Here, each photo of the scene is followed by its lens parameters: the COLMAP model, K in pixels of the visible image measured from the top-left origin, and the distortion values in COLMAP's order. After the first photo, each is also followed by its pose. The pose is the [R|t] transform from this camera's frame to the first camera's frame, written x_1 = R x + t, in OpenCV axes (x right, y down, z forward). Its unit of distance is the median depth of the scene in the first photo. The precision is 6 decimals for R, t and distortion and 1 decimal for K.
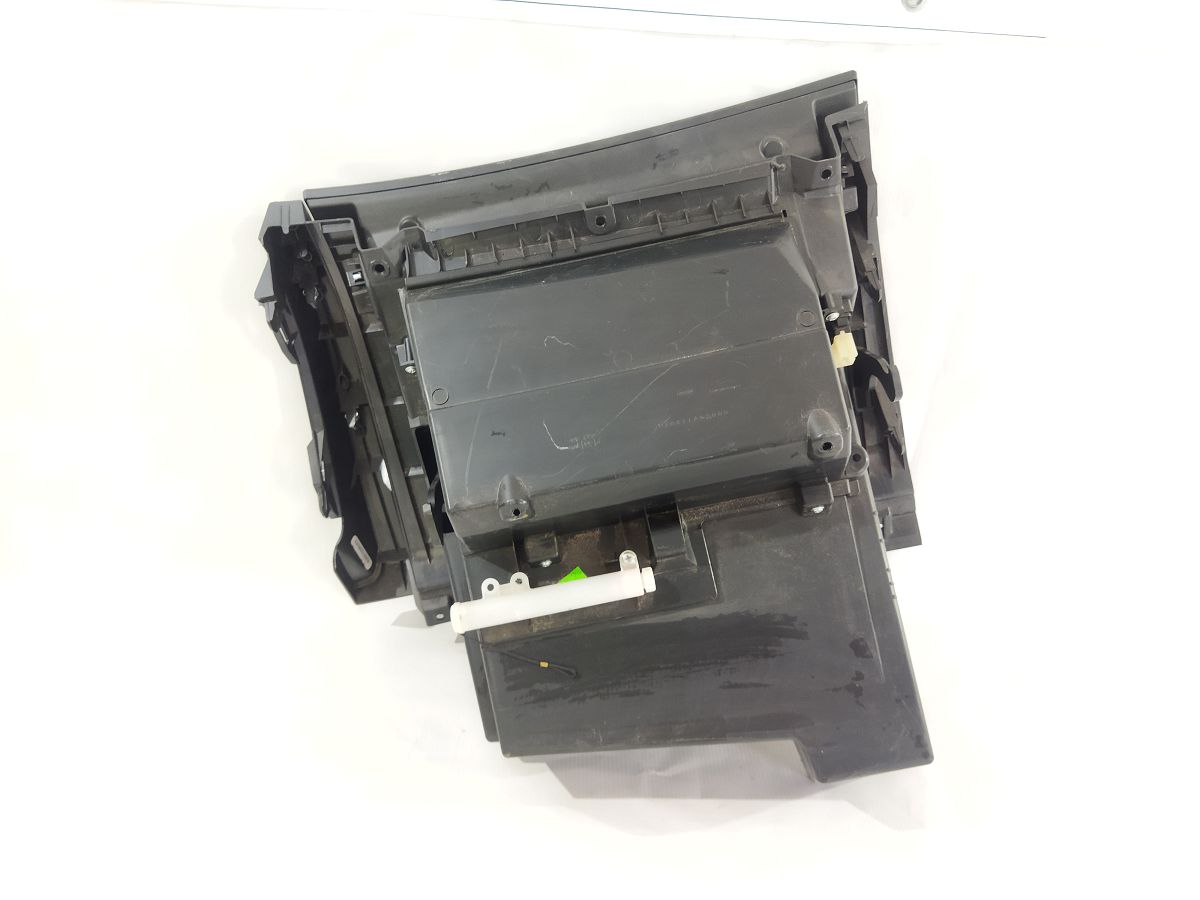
lens RADIAL K [[945.7, 0, 600.0], [0, 945.7, 432.6], [0, 0, 1]] dist [0.008995, 0.001937]
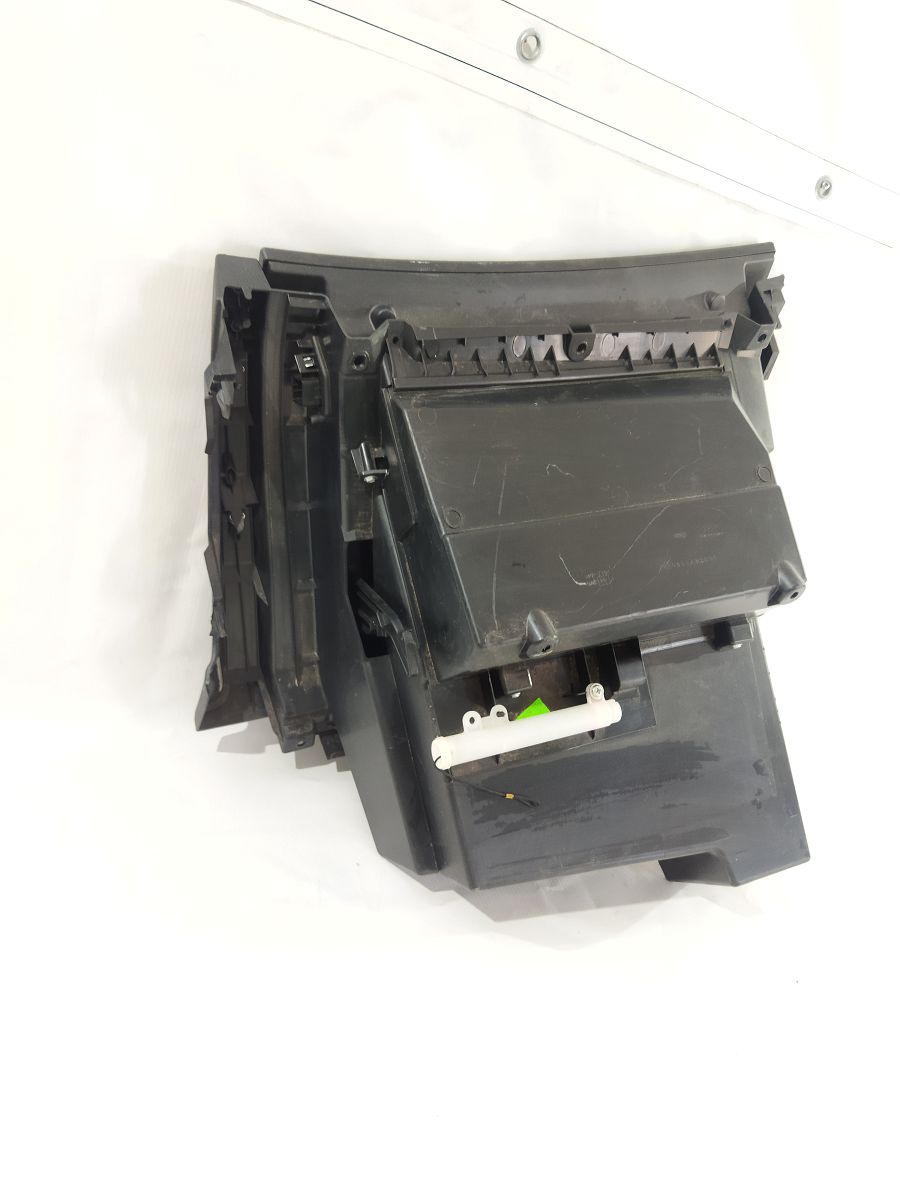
lens RADIAL K [[947.5, 0, 450.0], [0, 947.5, 600.0], [0, 0, 1]] dist [-0.004763, -0.002893]
pose [[0.891160, 0.040237, 0.451901, -0.573313], [-0.082696, 0.993779, 0.074593, -0.027180], [-0.446089, -0.103845, 0.888944, 0.170640]]
